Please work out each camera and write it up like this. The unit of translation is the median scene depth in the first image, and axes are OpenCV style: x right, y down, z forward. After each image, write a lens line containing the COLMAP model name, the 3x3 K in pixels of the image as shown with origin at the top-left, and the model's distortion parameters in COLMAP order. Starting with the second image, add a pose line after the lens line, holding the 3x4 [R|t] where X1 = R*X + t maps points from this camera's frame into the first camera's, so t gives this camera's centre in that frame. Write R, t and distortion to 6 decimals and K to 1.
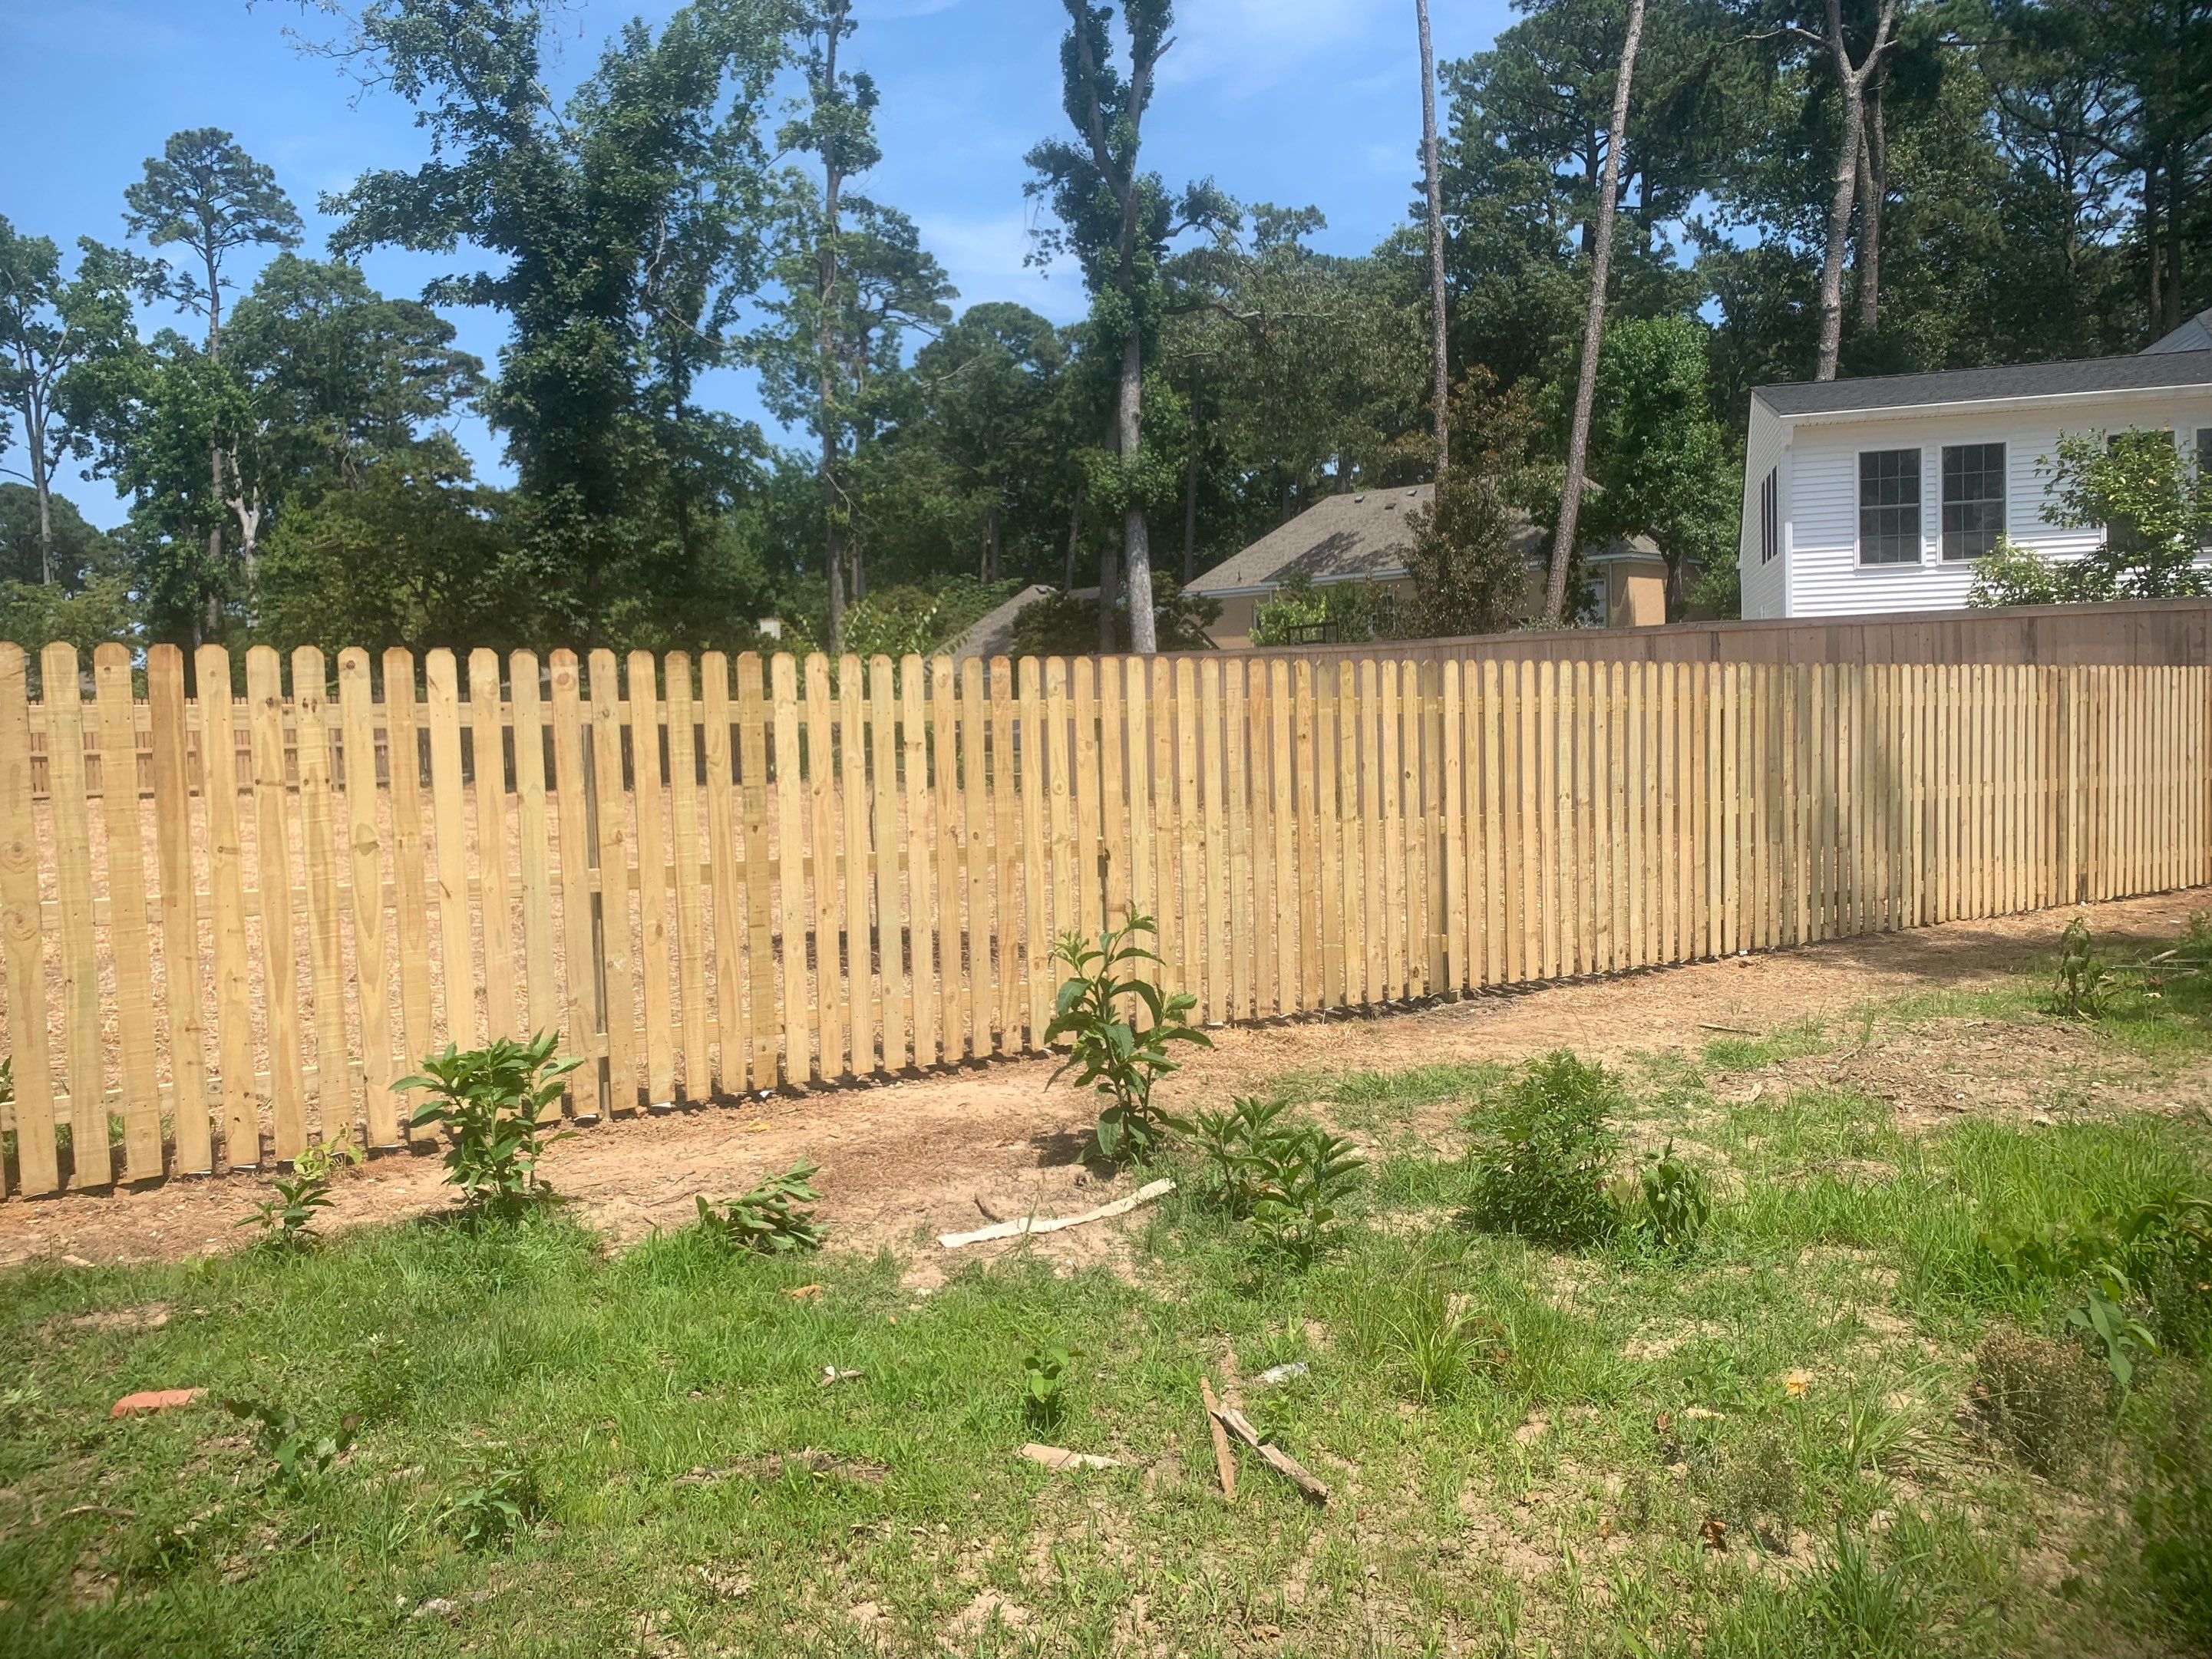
lens RADIAL K [[1754.3, 0, 1021.7], [0, 1754.3, 802.6], [0, 0, 1]] dist [0.045932, -0.067321]
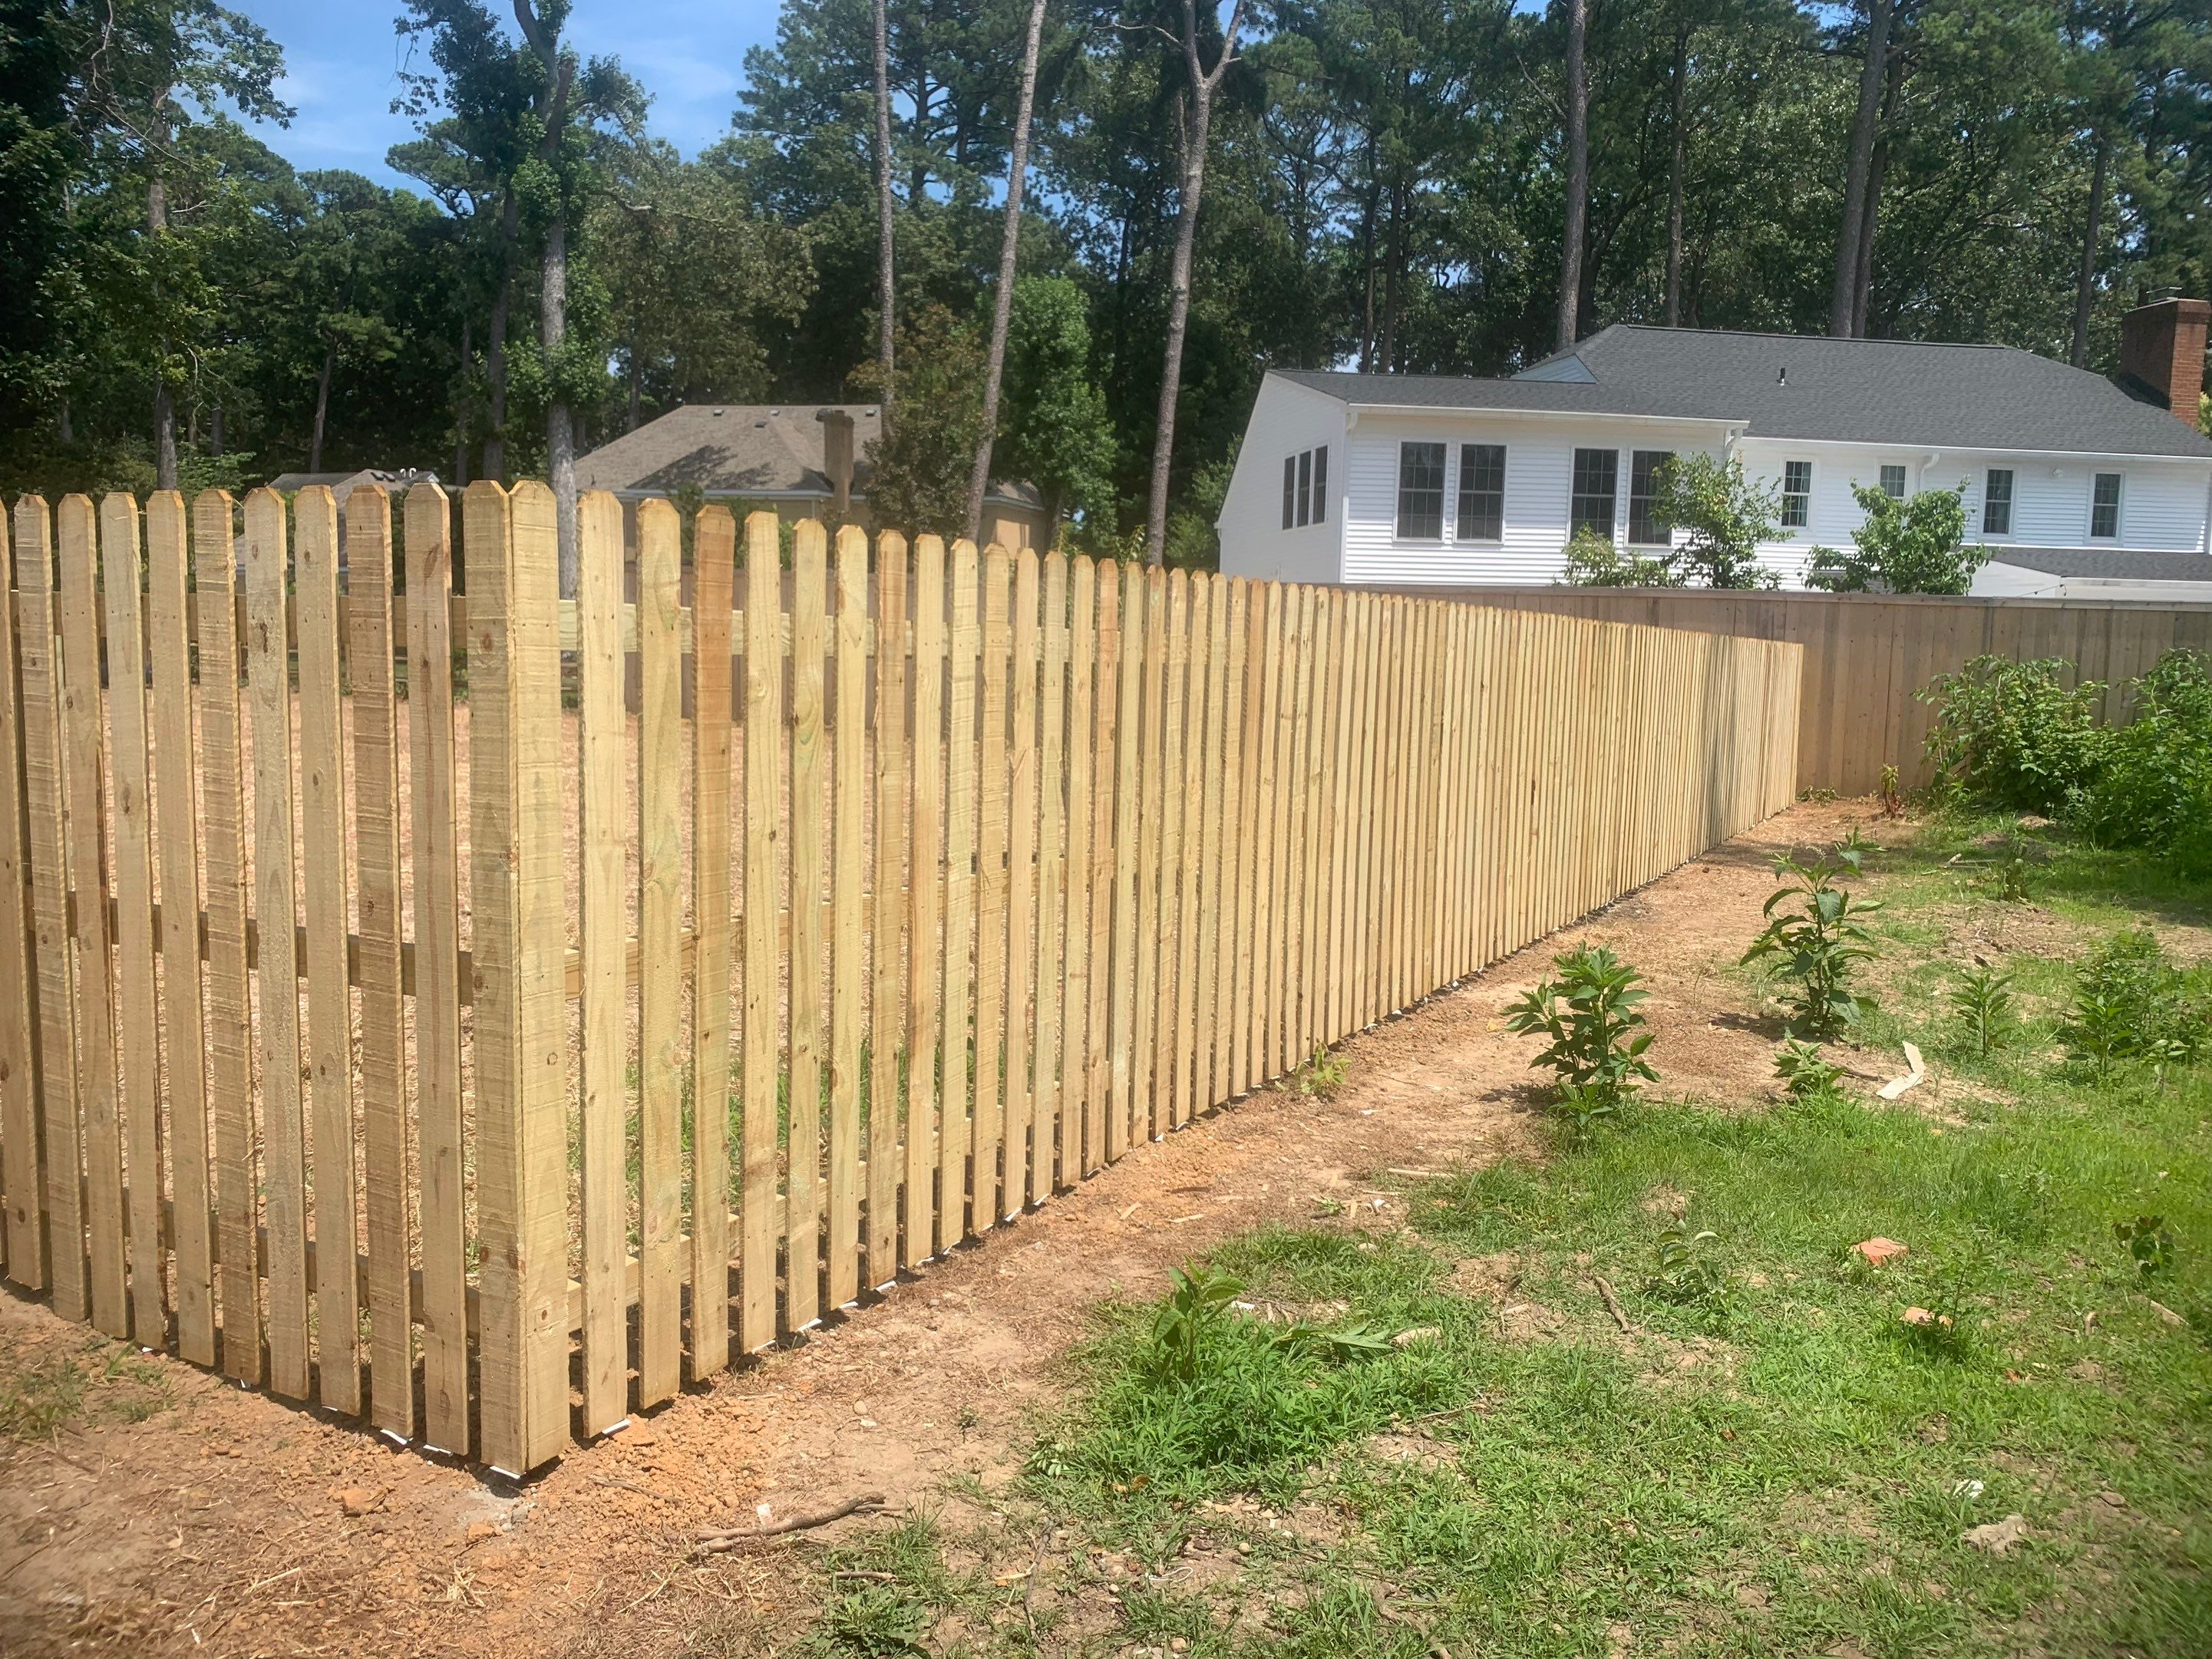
lens RADIAL K [[1763.8, 0, 1106.0], [0, 1763.8, 829.5], [0, 0, 1]] dist [0.003147, -0.006096]
pose [[0.871787, -0.012055, 0.489737, -0.104795], [-0.019203, 0.998088, 0.058752, -0.001953], [-0.489509, -0.060624, 0.869889, 0.021521]]
